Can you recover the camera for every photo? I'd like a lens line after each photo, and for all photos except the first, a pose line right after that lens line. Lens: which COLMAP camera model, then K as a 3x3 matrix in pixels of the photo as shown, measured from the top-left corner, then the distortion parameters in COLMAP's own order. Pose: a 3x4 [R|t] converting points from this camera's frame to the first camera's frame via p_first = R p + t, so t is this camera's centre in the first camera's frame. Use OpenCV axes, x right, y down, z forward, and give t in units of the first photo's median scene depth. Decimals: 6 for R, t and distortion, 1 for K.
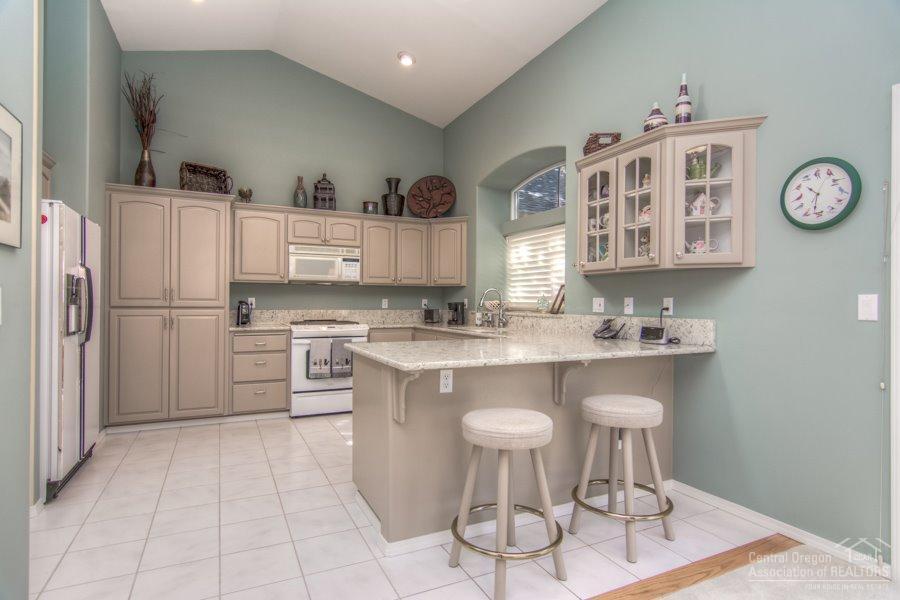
lens RADIAL K [[475.9, 0, 450.0], [0, 475.9, 300.0], [0, 0, 1]] dist [0.001083, -0.002069]
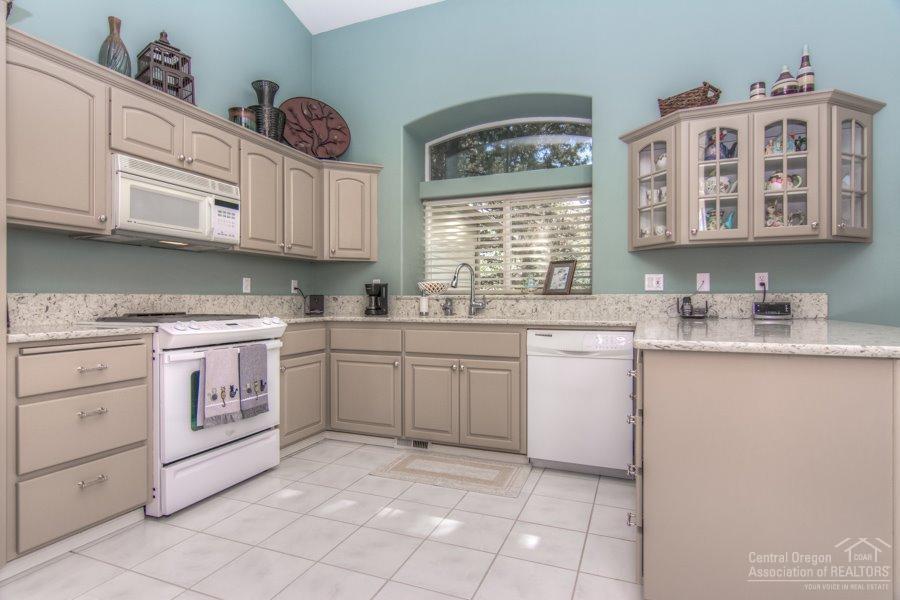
lens RADIAL K [[475.9, 0, 450.0], [0, 475.9, 300.0], [0, 0, 1]] dist [0.001083, -0.002069]
pose [[0.742426, -0.008101, 0.669880, -0.418909], [0.002243, 0.999951, 0.009607, 0.025357], [-0.669925, -0.005630, 0.742408, 0.441186]]
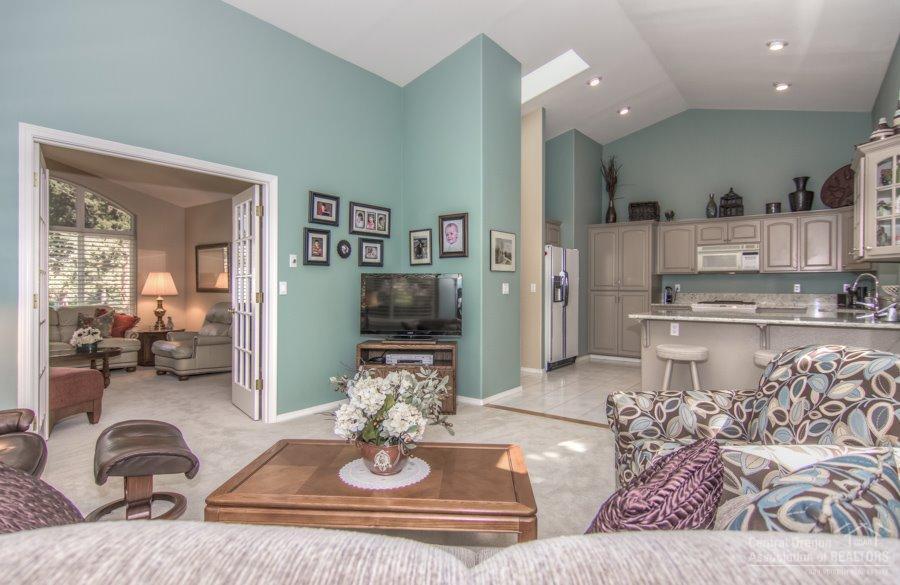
lens RADIAL K [[458.1, 0, 450.0], [0, 458.1, 292.5], [0, 0, 1]] dist [0.001151, 0.000260]
pose [[0.442023, 0.005446, -0.896987, 0.569607], [0.007049, 0.999930, 0.009544, 0.001776], [0.896976, -0.010542, 0.441954, -0.268872]]
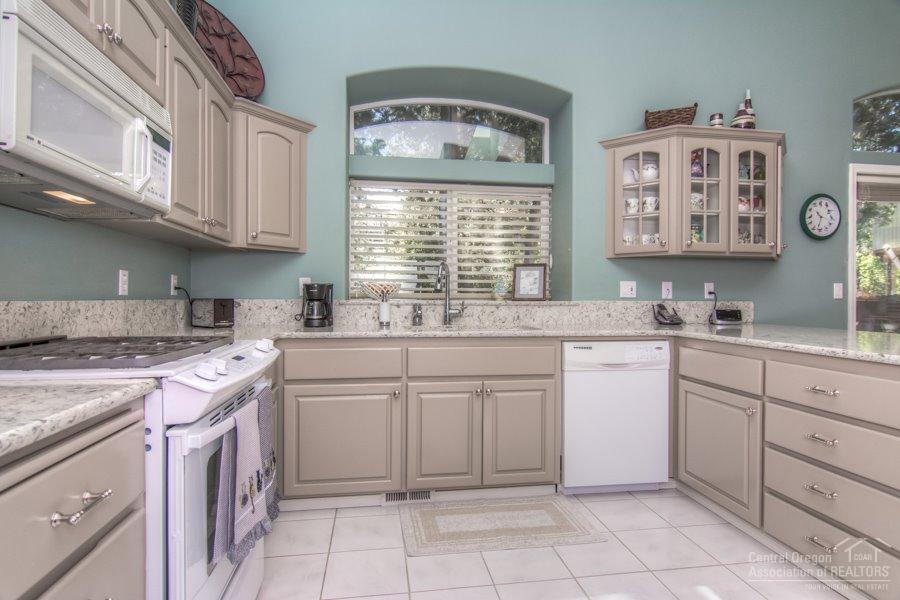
lens RADIAL K [[475.9, 0, 450.0], [0, 475.9, 300.0], [0, 0, 1]] dist [0.001083, -0.002069]
pose [[0.294827, -0.009212, 0.955506, -0.484328], [-0.008858, 0.999884, 0.012373, 0.016858], [-0.955510, -0.012112, 0.294711, 0.782748]]
